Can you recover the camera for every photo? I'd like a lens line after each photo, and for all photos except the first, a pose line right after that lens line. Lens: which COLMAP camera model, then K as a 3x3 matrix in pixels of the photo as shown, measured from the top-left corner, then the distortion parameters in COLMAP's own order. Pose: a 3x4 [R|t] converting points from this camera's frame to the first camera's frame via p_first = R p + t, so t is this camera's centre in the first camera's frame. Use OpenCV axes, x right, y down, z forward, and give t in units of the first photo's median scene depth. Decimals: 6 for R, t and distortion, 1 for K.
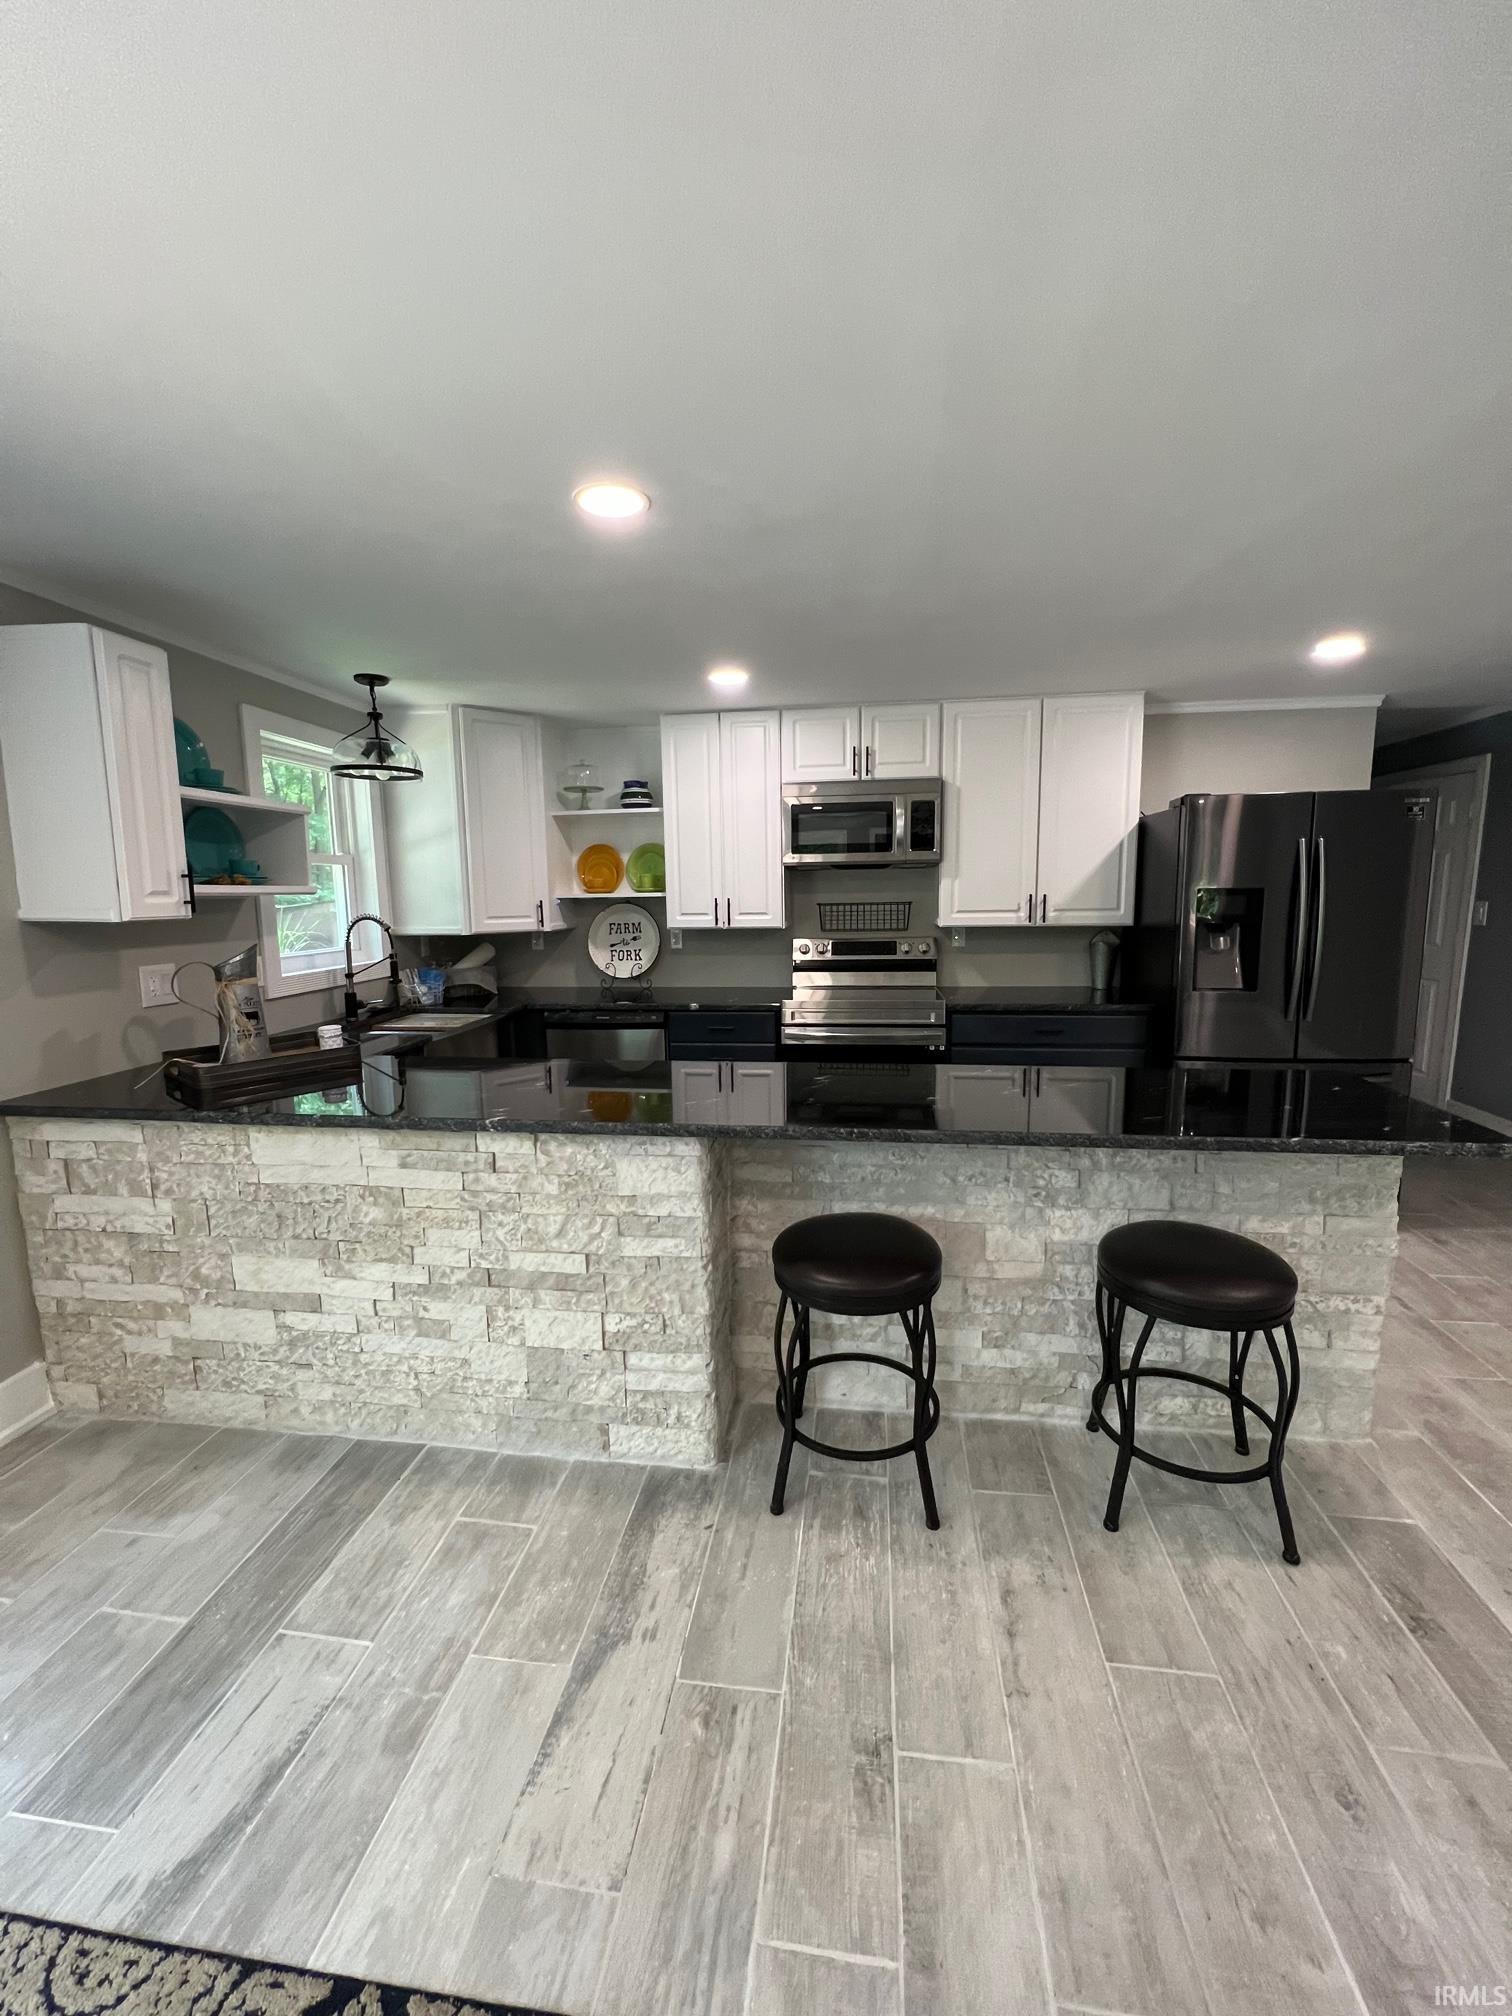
lens RADIAL K [[807.6, 0, 761.9], [0, 807.6, 997.7], [0, 0, 1]] dist [-0.000350, -0.000466]
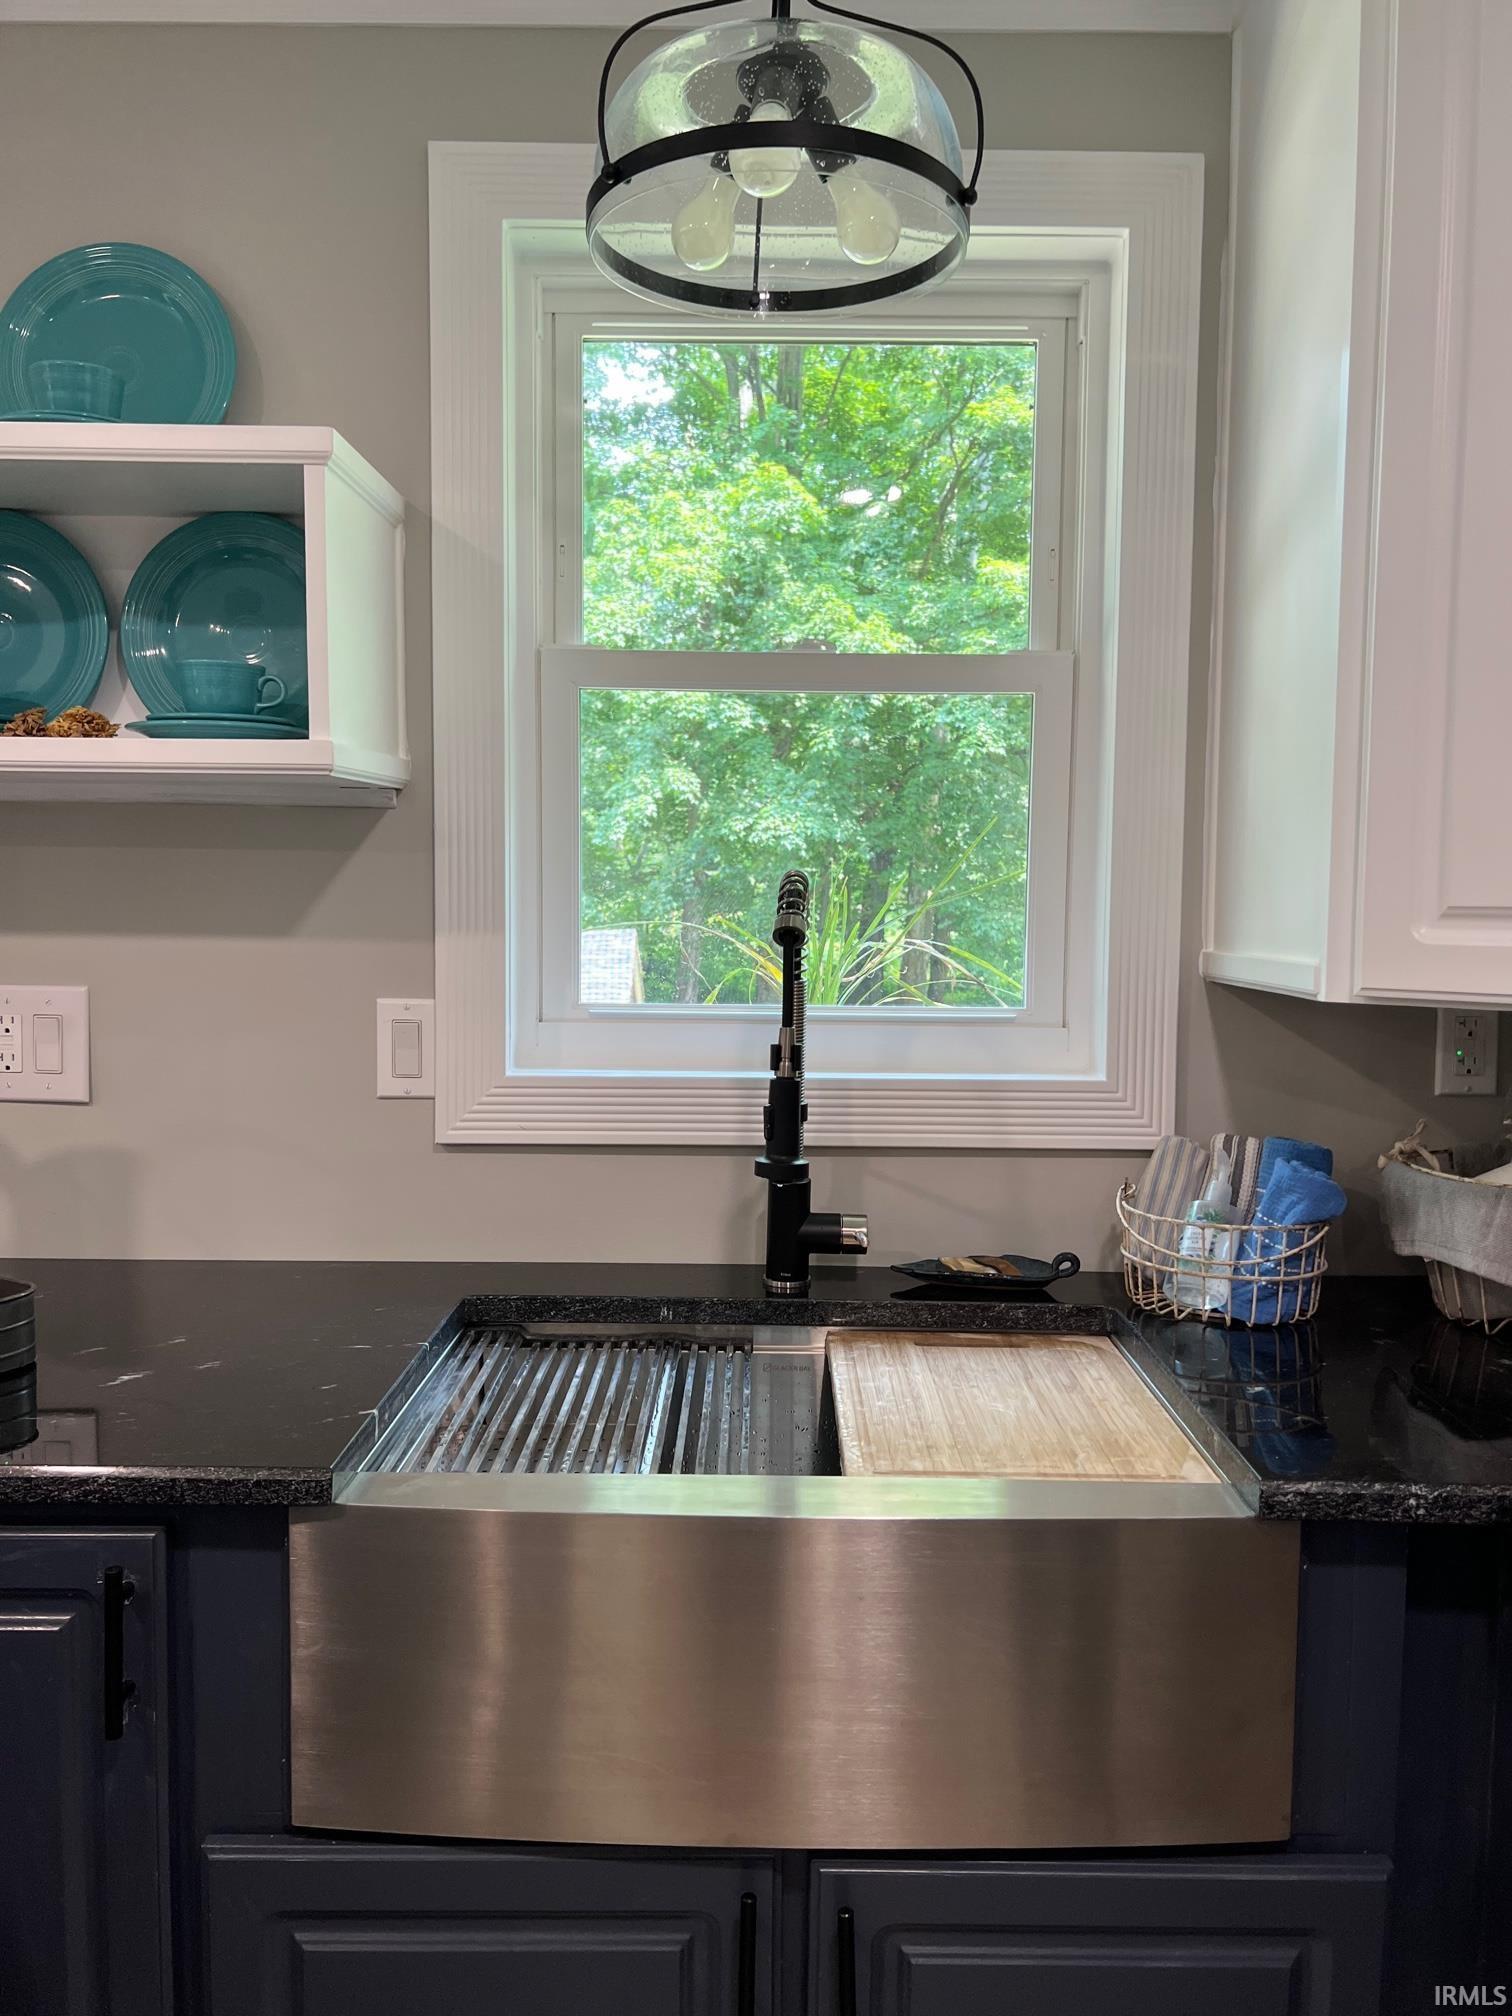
lens RADIAL K [[1531.0, 0, 756.2], [0, 1531.0, 1015.8], [0, 0, 1]] dist [0.046220, -0.000668]
pose [[0.113485, 0.083502, -0.990025, -0.058930], [-0.144948, 0.987192, 0.066648, -0.141648], [0.982910, 0.135938, 0.124135, 1.483220]]
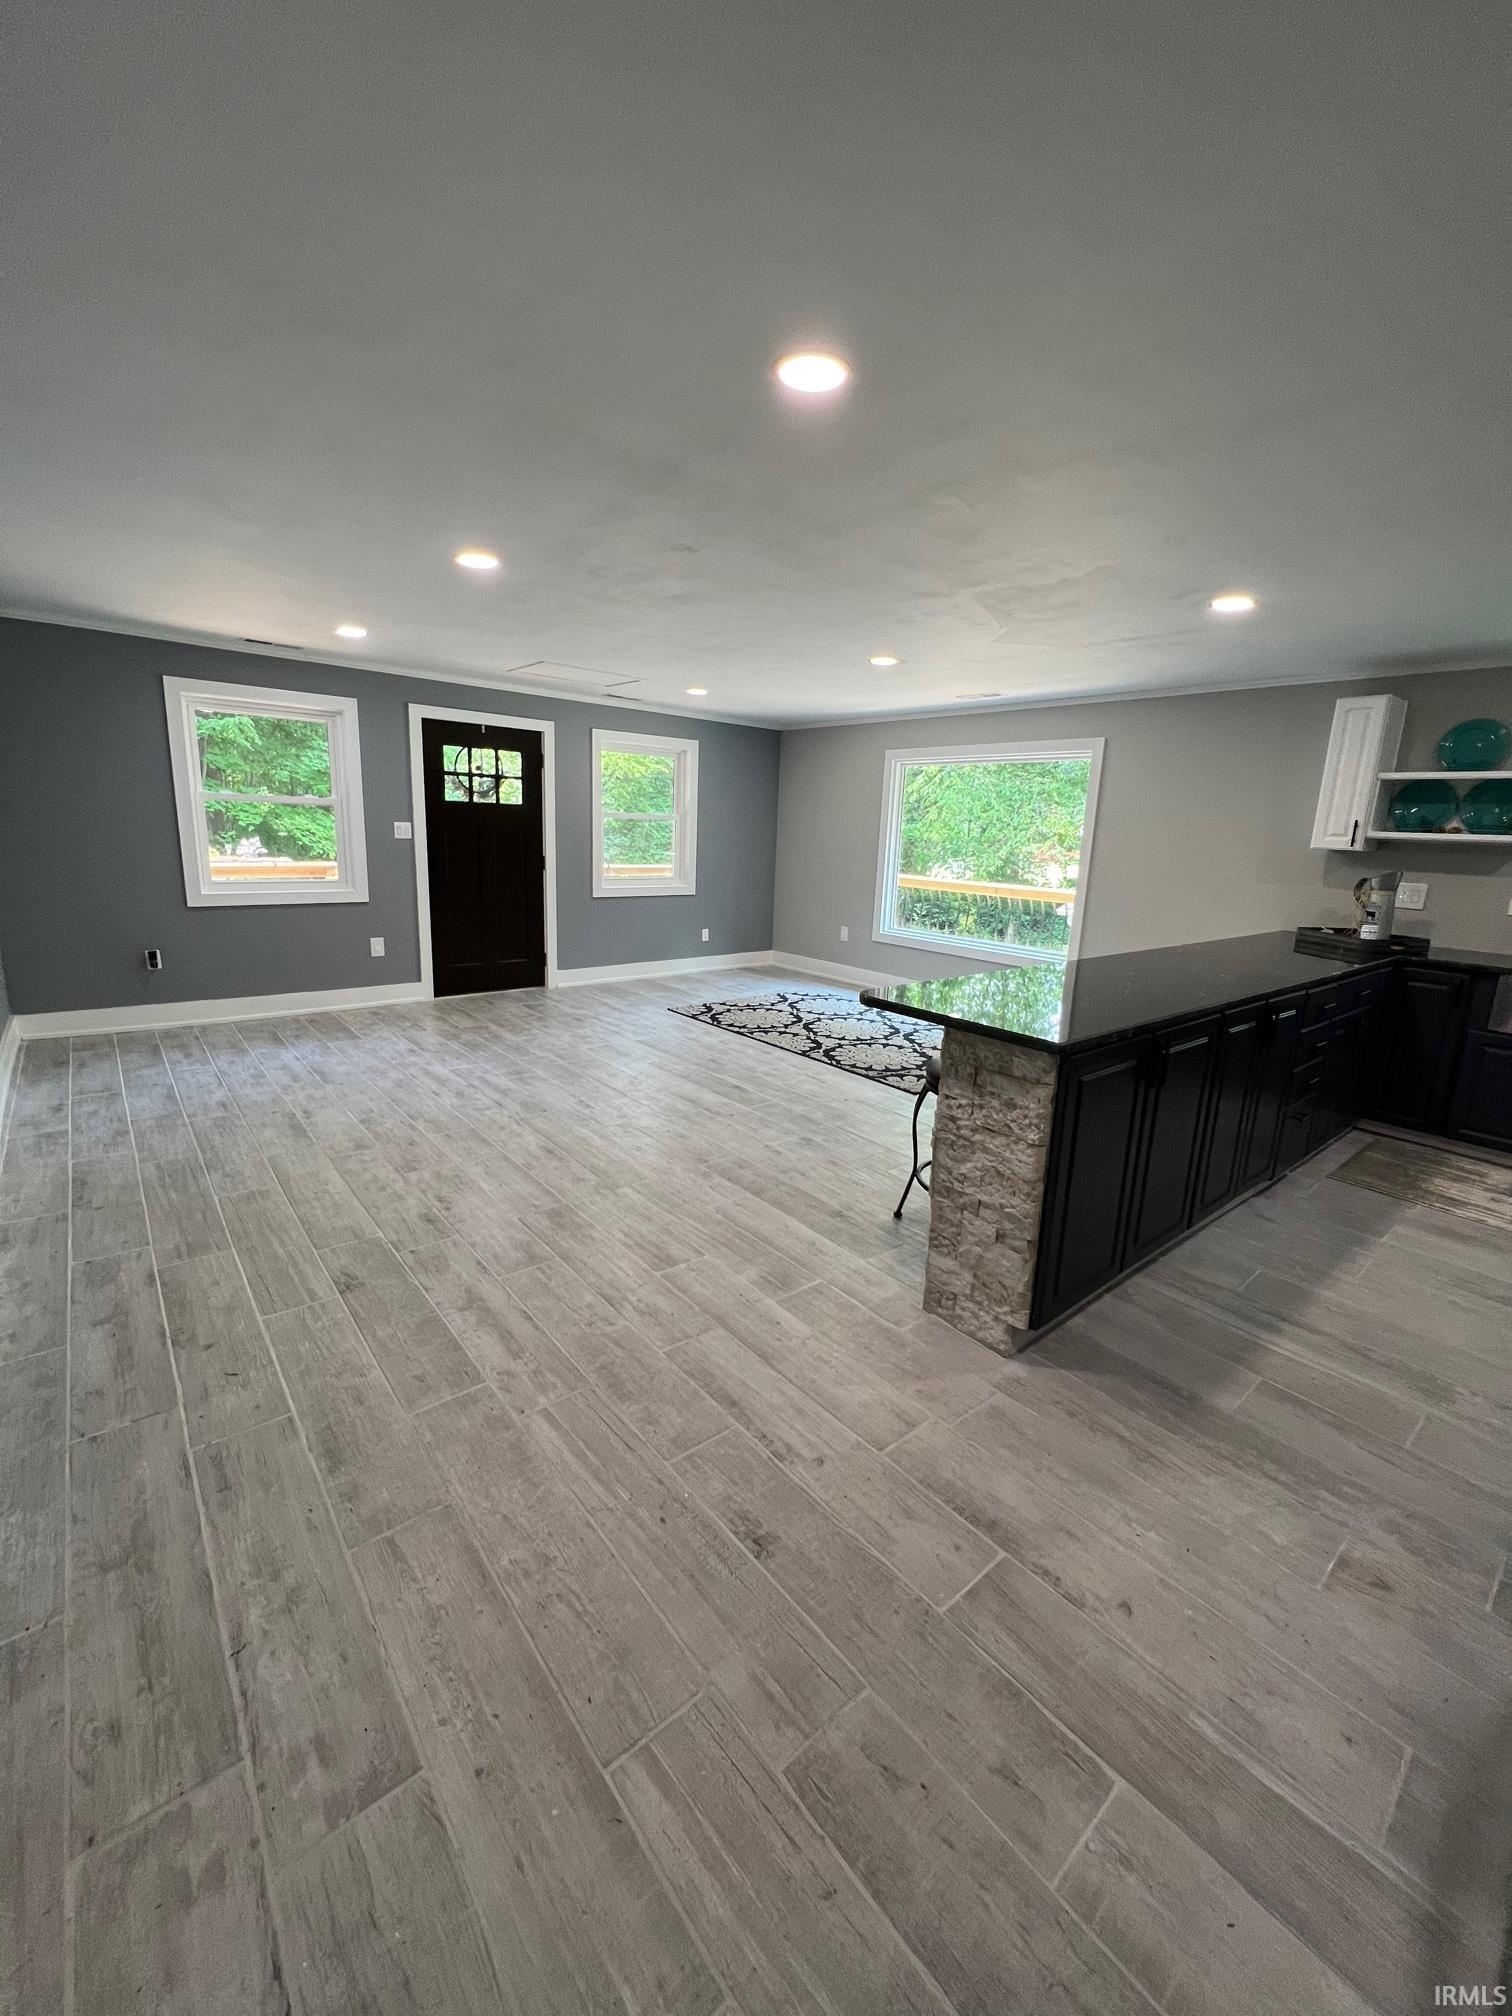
lens RADIAL K [[807.6, 0, 760.7], [0, 807.6, 1003.5], [0, 0, 1]] dist [-0.000350, -0.000466]
pose [[-0.672848, 0.144344, -0.725563, 1.597248], [-0.129800, 0.942530, 0.307877, -0.169235], [0.728305, 0.301333, -0.615443, 1.346553]]
